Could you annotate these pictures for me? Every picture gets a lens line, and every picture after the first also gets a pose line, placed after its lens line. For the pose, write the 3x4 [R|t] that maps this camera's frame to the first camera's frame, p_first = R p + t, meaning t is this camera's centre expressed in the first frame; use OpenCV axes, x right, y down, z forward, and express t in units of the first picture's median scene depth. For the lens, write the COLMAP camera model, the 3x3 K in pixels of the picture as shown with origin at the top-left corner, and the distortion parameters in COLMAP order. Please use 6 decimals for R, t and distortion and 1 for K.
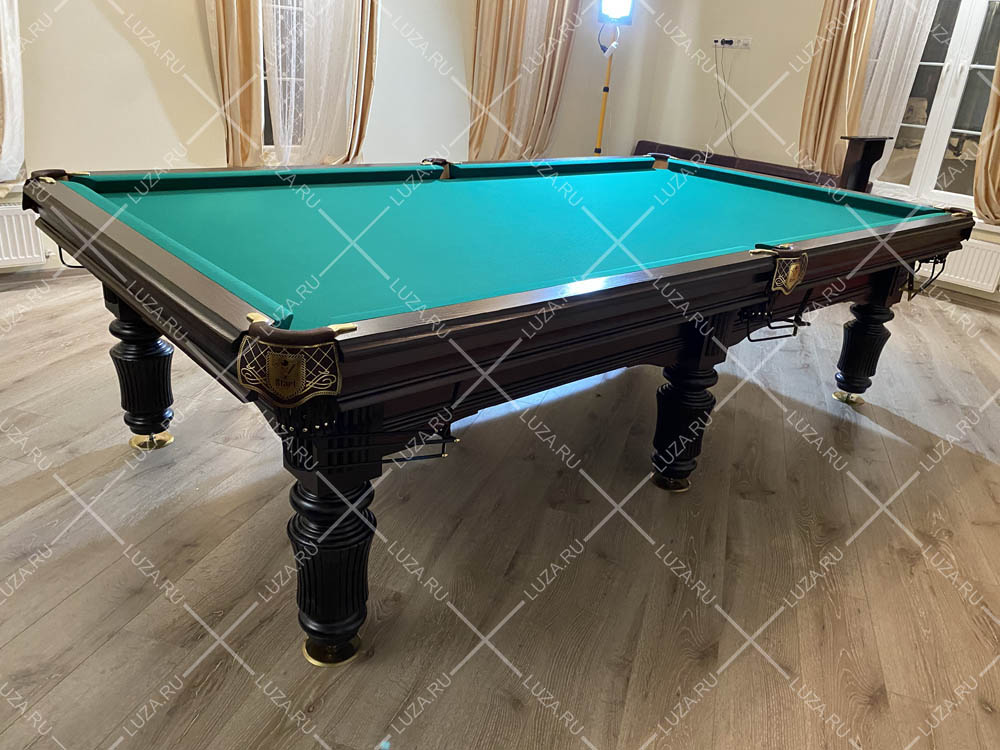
lens RADIAL K [[768.3, 0, 506.4], [0, 768.3, 377.5], [0, 0, 1]] dist [0.011284, -0.004545]
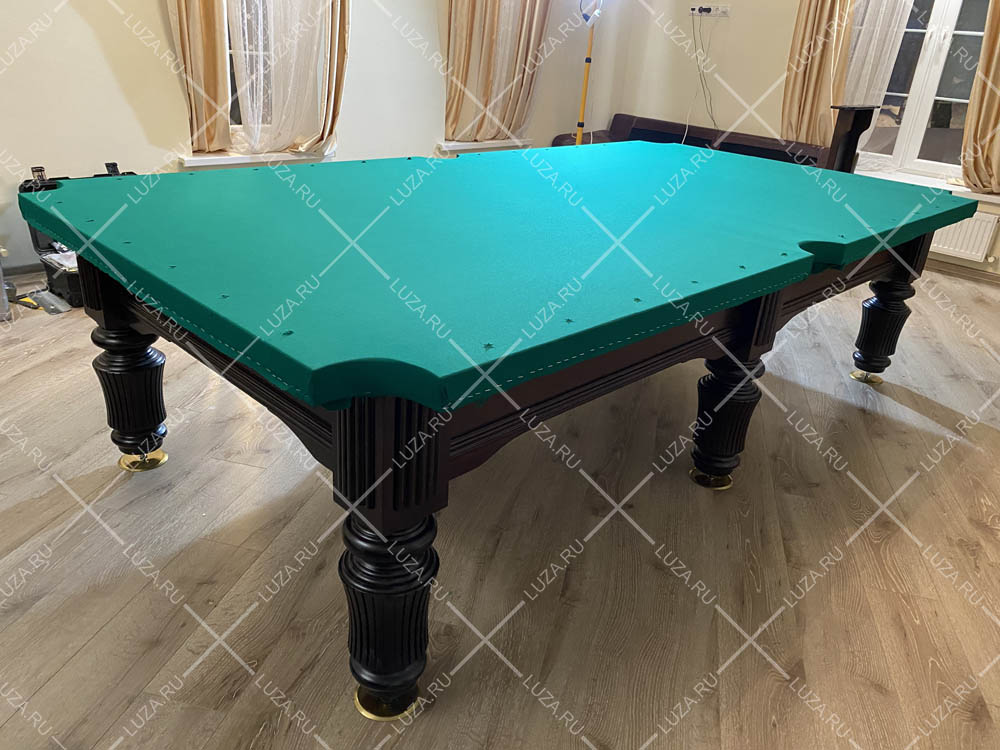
lens RADIAL K [[762.3, 0, 506.6], [0, 762.3, 374.8], [0, 0, 1]] dist [0.016436, -0.007875]
pose [[0.997103, -0.037991, 0.065894, -0.097168], [0.036067, 0.998895, 0.030139, -0.029878], [-0.066966, -0.027675, 0.997371, 0.089207]]
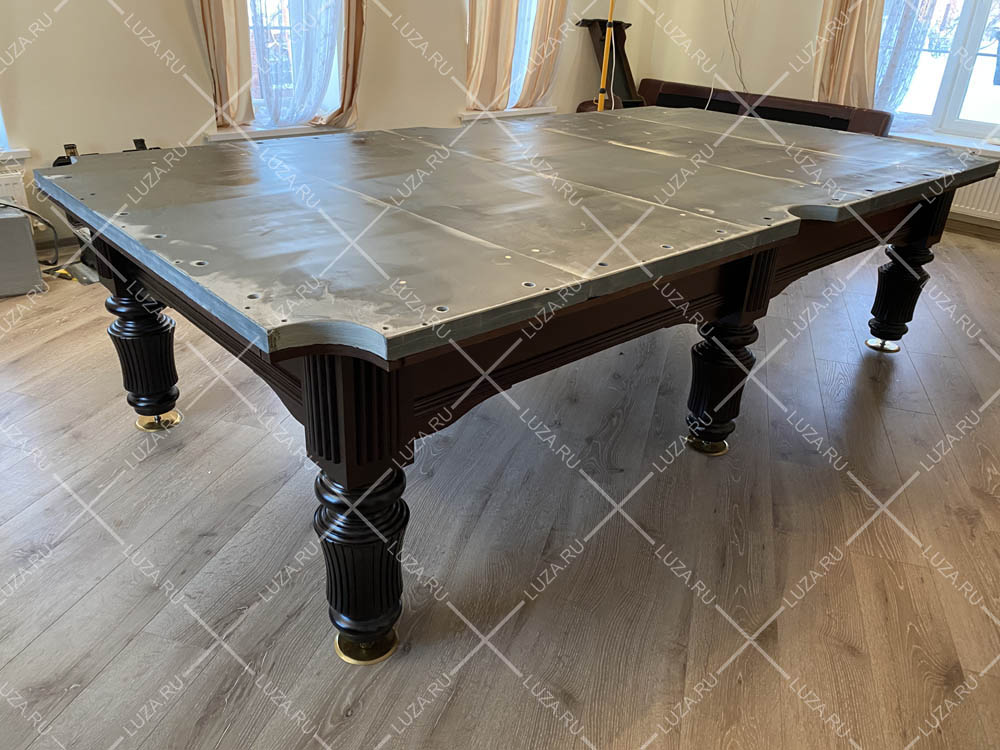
lens RADIAL K [[762.0, 0, 494.4], [0, 762.0, 375.6], [0, 0, 1]] dist [0.008717, 0.003203]
pose [[0.999268, -0.036721, -0.010712, -0.035345], [0.037335, 0.997238, 0.064214, -0.019783], [0.008324, -0.064567, 0.997879, 0.069704]]
